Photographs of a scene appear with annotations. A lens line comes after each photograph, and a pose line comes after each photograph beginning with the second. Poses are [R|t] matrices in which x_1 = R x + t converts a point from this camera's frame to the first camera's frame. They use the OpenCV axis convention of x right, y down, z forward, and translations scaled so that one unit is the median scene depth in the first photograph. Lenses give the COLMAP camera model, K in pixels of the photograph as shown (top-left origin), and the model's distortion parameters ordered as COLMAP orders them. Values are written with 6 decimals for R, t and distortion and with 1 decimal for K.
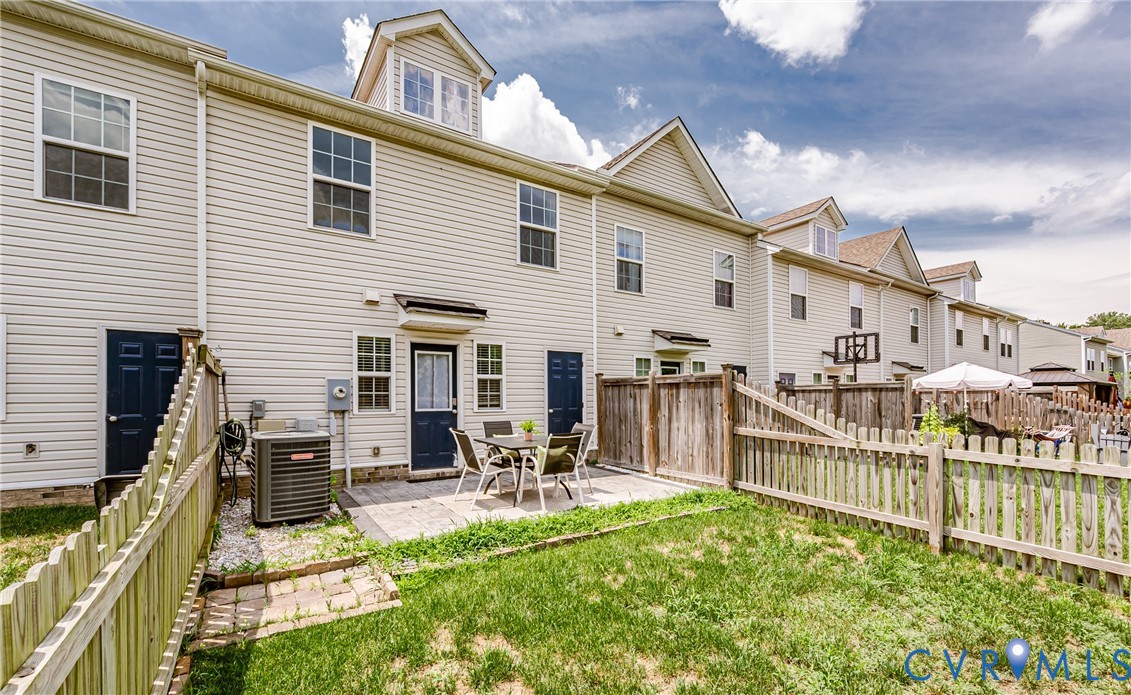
lens RADIAL K [[502.5, 0, 548.5], [0, 502.5, 395.3], [0, 0, 1]] dist [-0.001510, -0.000054]
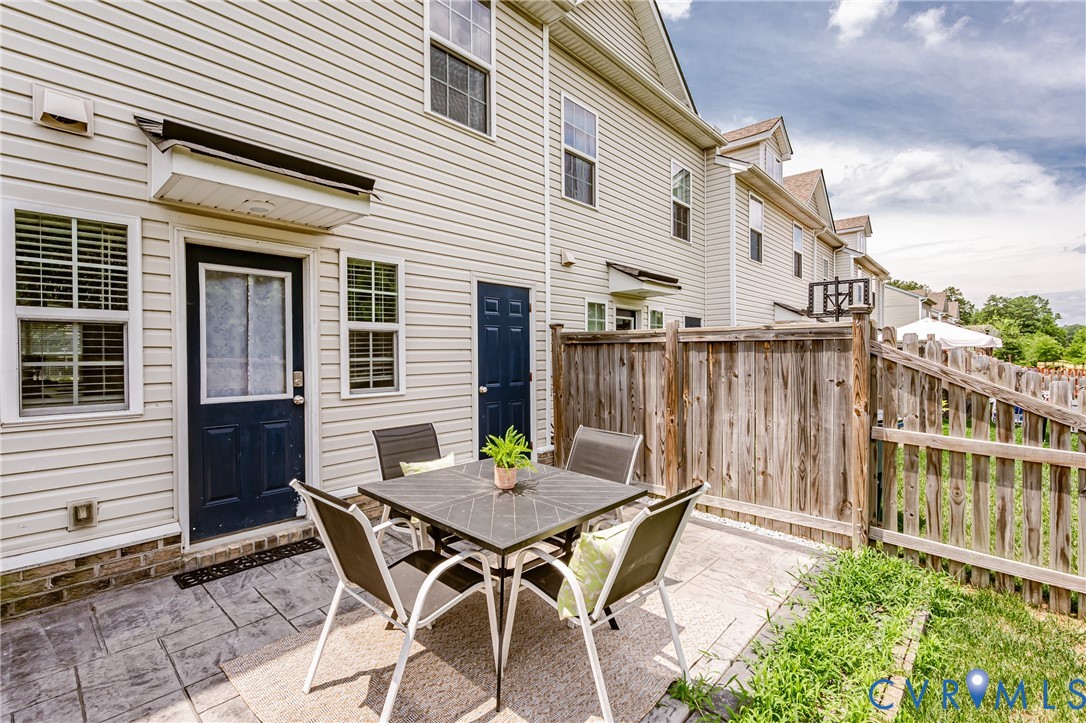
lens RADIAL K [[522.4, 0, 534.8], [0, 522.4, 357.1], [0, 0, 1]] dist [-0.002327, 0.000013]
pose [[0.966399, -0.001540, 0.257041, -0.098757], [-0.002175, 0.999897, 0.014168, -0.014725], [-0.257036, -0.014251, 0.966297, 0.473497]]
